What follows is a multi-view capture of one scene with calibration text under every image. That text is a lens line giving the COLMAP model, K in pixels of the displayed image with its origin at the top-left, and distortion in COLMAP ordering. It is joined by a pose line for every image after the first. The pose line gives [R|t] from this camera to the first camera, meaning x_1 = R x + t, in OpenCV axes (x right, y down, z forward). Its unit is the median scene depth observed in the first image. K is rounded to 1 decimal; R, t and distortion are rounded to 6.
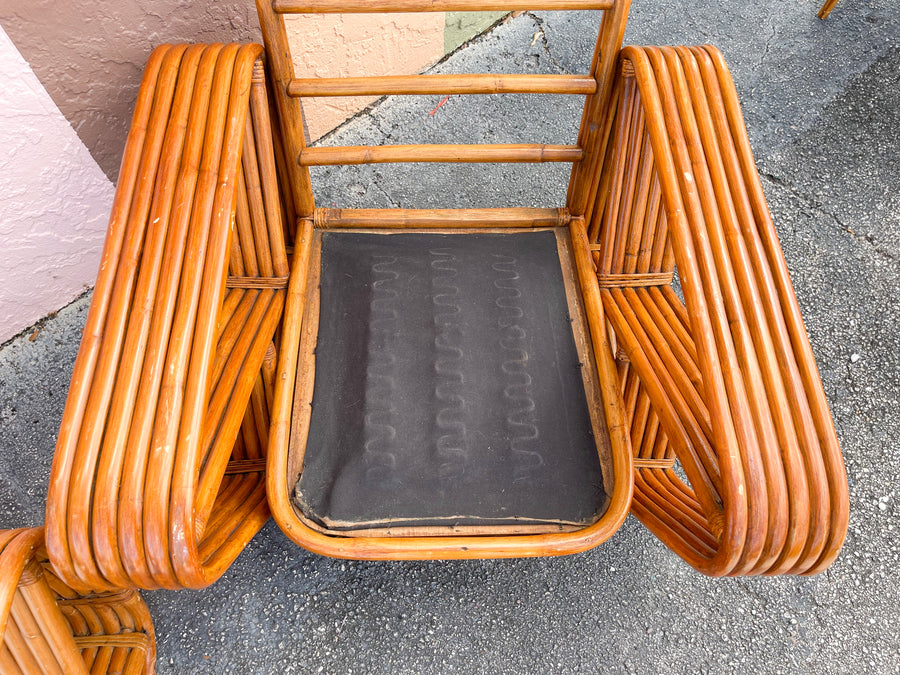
lens RADIAL K [[686.2, 0, 445.4], [0, 686.2, 340.7], [0, 0, 1]] dist [0.060928, -0.080869]
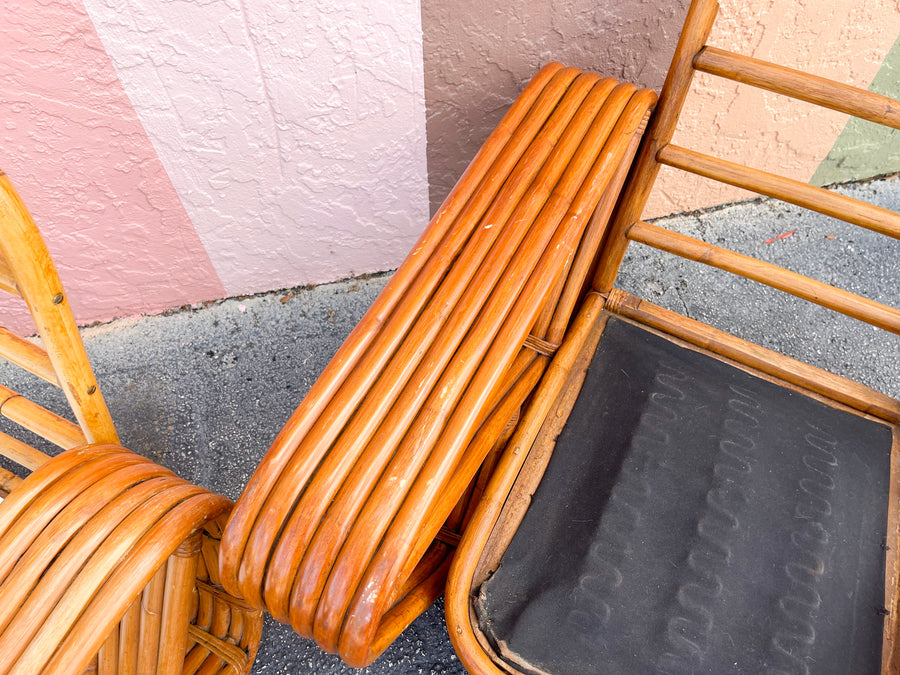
lens RADIAL K [[686.2, 0, 447.4], [0, 686.2, 343.4], [0, 0, 1]] dist [0.060928, -0.080869]
pose [[0.881703, 0.395295, -0.257570, -0.137150], [-0.426614, 0.901114, -0.077423, 0.032899], [0.201495, 0.178147, 0.963153, 0.145025]]
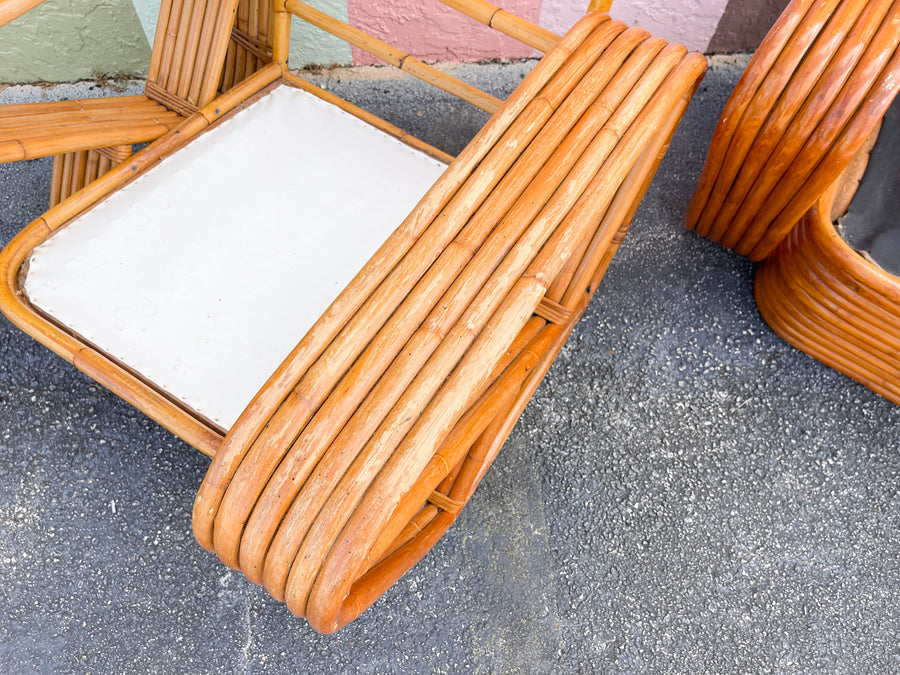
lens RADIAL K [[686.2, 0, 444.3], [0, 686.2, 335.8], [0, 0, 1]] dist [0.060928, -0.080869]
pose [[0.809956, 0.513900, -0.282627, -0.268247], [-0.546660, 0.836067, -0.046407, 0.617814], [0.212446, 0.192089, 0.958107, -0.036660]]
